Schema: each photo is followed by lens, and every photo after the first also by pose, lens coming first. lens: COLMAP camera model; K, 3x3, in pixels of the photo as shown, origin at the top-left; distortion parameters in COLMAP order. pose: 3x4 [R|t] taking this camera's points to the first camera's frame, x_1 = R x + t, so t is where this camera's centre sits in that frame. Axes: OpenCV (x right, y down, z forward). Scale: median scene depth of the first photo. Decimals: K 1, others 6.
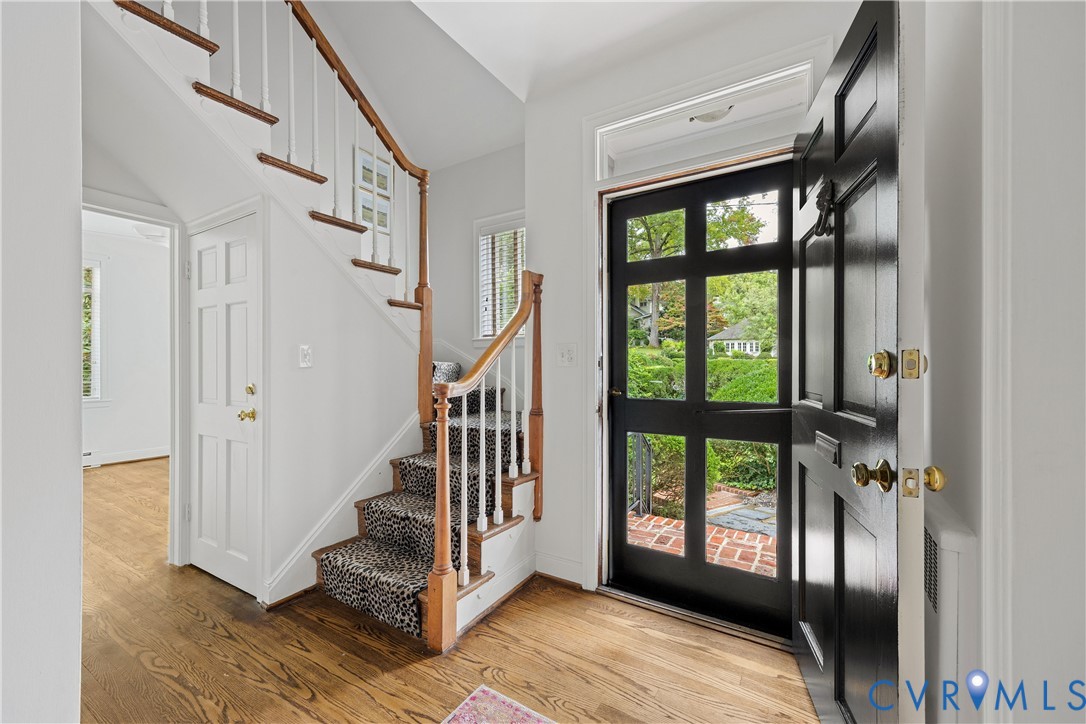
lens RADIAL K [[434.1, 0, 547.1], [0, 434.1, 366.8], [0, 0, 1]] dist [0.001269, 0.000088]
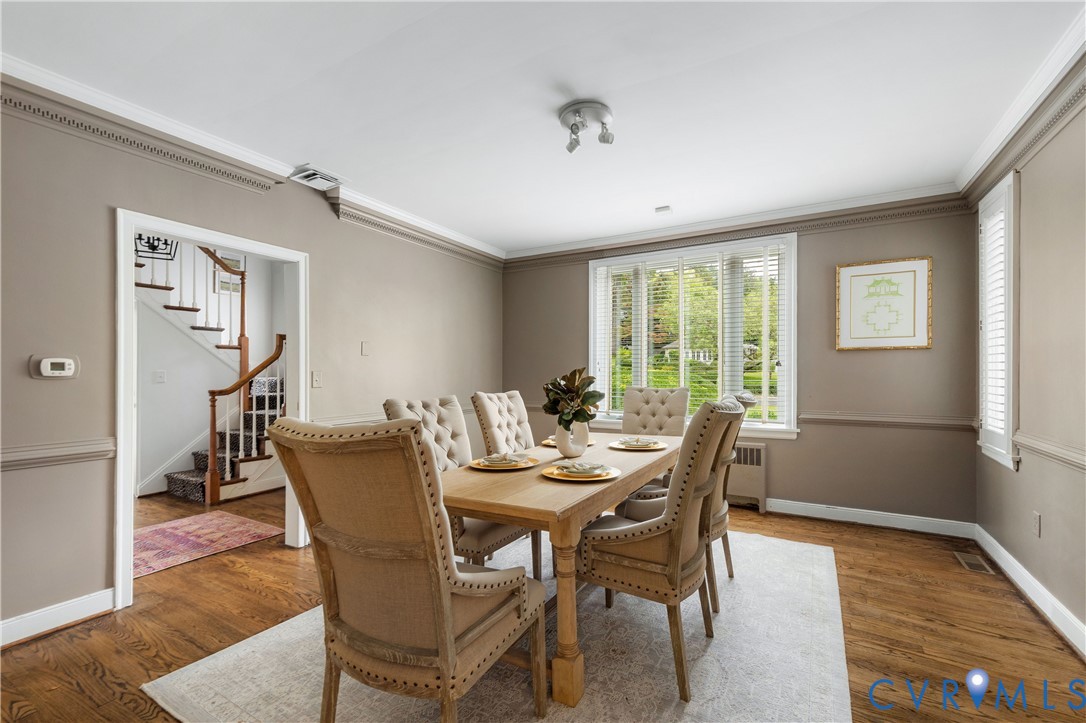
lens RADIAL K [[463.1, 0, 544.6], [0, 463.1, 372.9], [0, 0, 1]] dist [0.002239, 0.000170]
pose [[0.999619, 0.001464, 0.027554, 1.249761], [-0.001402, 0.999996, -0.002265, -0.043442], [-0.027557, 0.002225, 0.999618, -1.298794]]
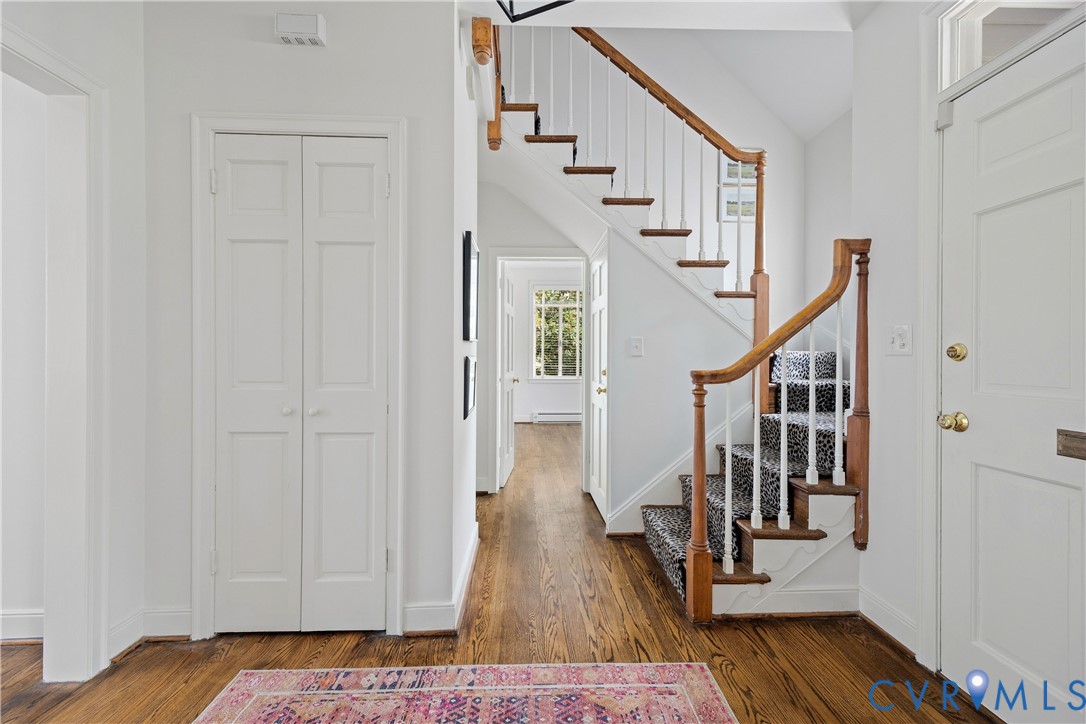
lens RADIAL K [[450.0, 0, 544.2], [0, 450.0, 357.1], [0, 0, 1]] dist [-0.000429, -0.000081]
pose [[0.548895, 0.004233, -0.835881, 0.403504], [-0.004906, 0.999986, 0.001843, 0.003791], [0.835877, 0.003089, 0.548908, 0.068979]]
